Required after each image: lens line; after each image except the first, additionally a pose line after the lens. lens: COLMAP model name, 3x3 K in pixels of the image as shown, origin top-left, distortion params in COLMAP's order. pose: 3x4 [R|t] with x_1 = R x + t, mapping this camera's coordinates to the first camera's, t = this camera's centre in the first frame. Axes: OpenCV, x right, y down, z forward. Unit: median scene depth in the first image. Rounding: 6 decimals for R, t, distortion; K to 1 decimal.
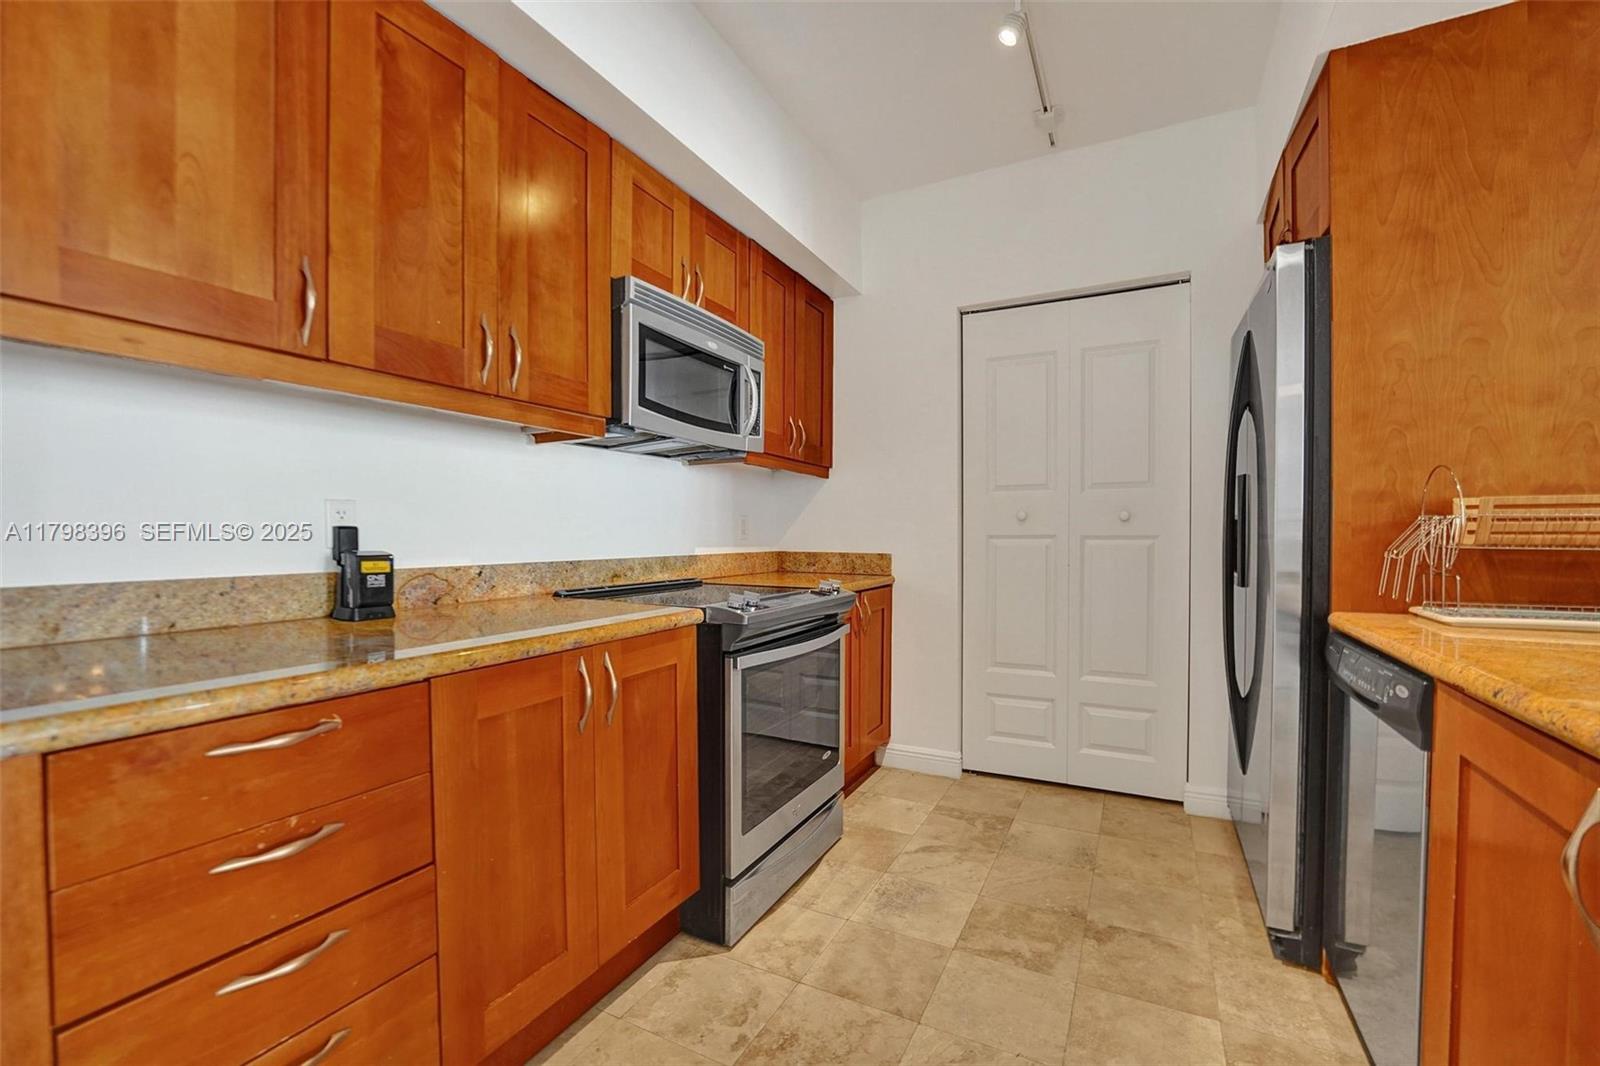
lens RADIAL K [[666.2, 0, 786.7], [0, 666.2, 548.9], [0, 0, 1]] dist [-0.023092, 0.000484]
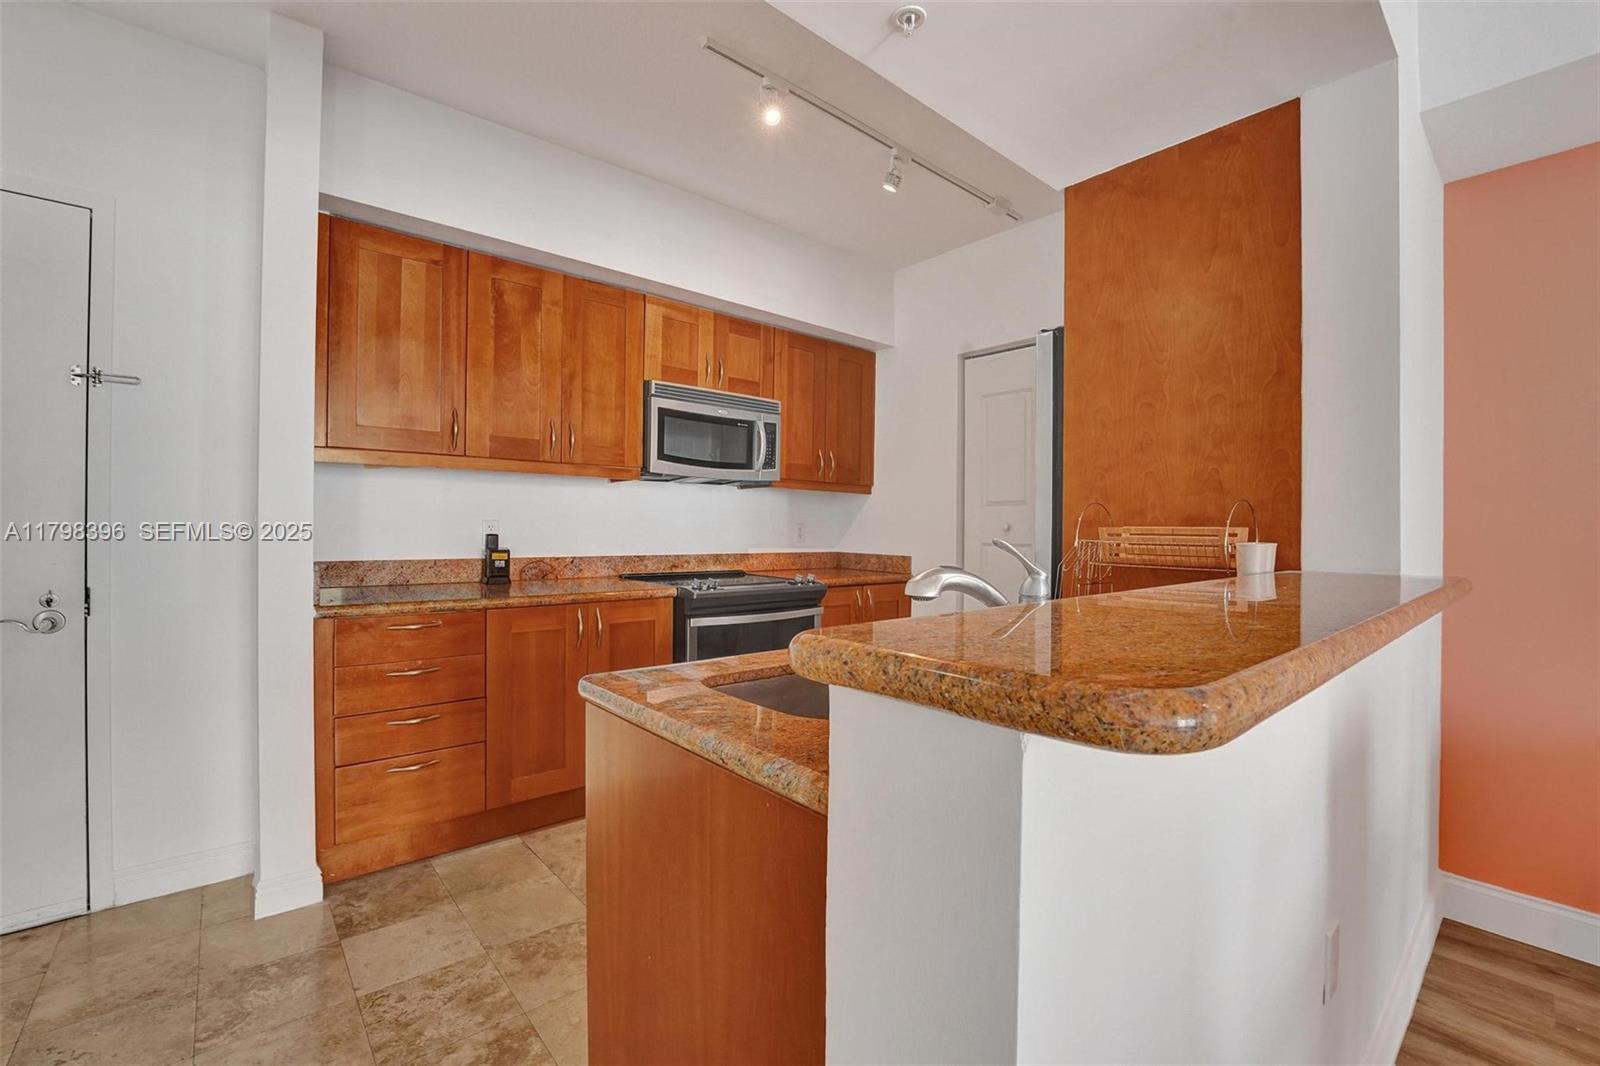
lens RADIAL K [[664.9, 0, 797.9], [0, 664.9, 535.3], [0, 0, 1]] dist [-0.023089, 0.000086]
pose [[0.933029, 0.015923, -0.359449, 0.678207], [-0.020858, 0.999734, -0.009855, -0.025388], [0.359197, 0.016692, 0.933113, -0.368546]]
